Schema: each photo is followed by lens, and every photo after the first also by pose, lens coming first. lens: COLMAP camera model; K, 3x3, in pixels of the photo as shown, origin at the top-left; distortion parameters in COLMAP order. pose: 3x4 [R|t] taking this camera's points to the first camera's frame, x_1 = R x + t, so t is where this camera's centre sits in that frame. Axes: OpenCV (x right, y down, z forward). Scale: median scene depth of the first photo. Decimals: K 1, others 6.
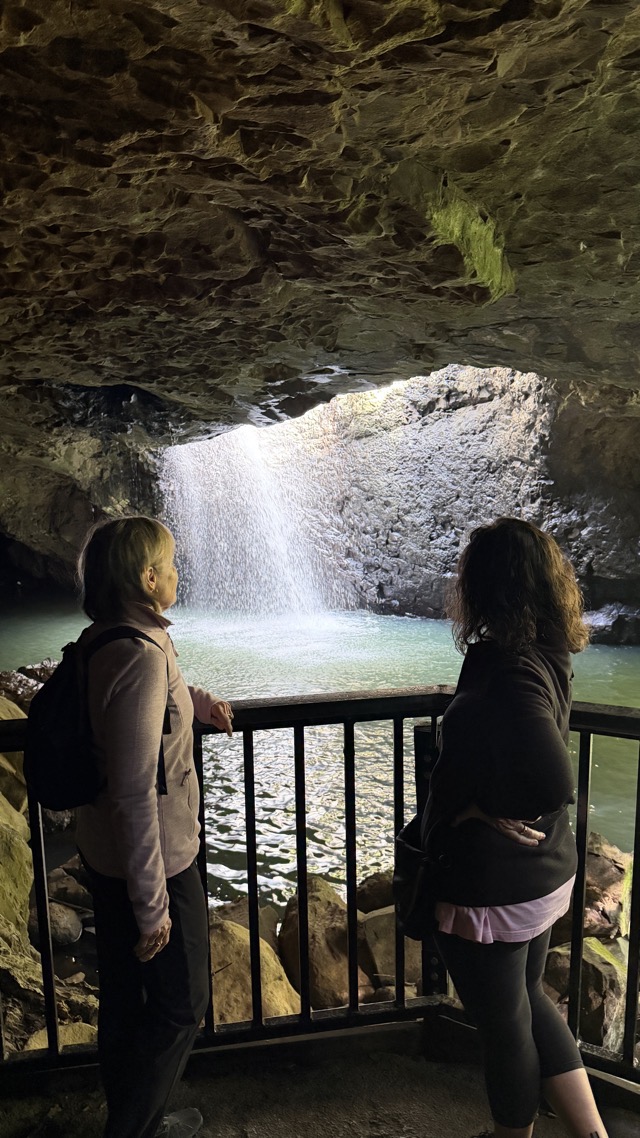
lens RADIAL K [[802.5, 0, 320.0], [0, 802.5, 569.0], [0, 0, 1]] dist [0.117782, -0.000489]
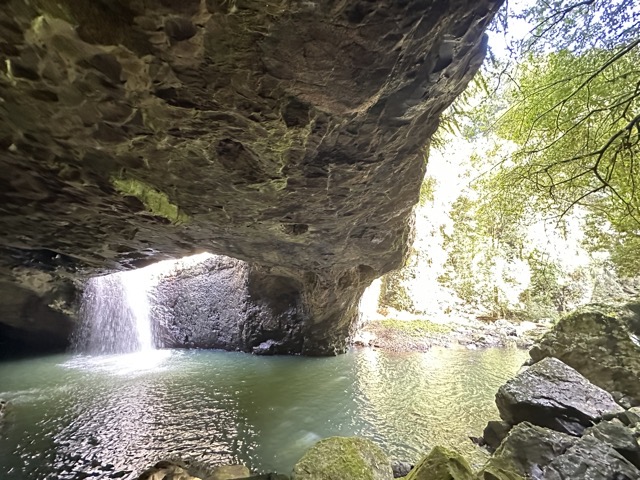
lens RADIAL K [[255.0, 0, 320.0], [0, 255.0, 240.0], [0, 0, 1]] dist [-0.000787, 0.000102]
pose [[0.908810, 0.102499, 0.404424, 0.112411], [0.031541, 0.949698, -0.311575, -0.005010], [-0.416017, 0.295918, 0.859862, 0.046240]]
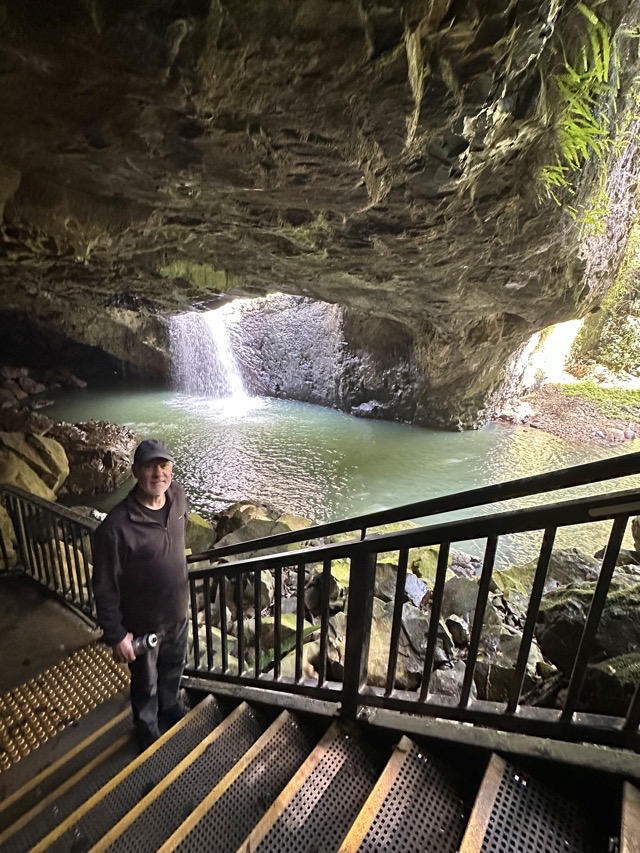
lens RADIAL K [[403.8, 0, 320.0], [0, 403.8, 426.5], [0, 0, 1]] dist [-0.003576, -0.000222]
pose [[0.998288, 0.042585, 0.040102, 0.164907], [-0.048472, 0.985990, 0.159608, -0.052049], [-0.032743, -0.161279, 0.986366, -0.078347]]
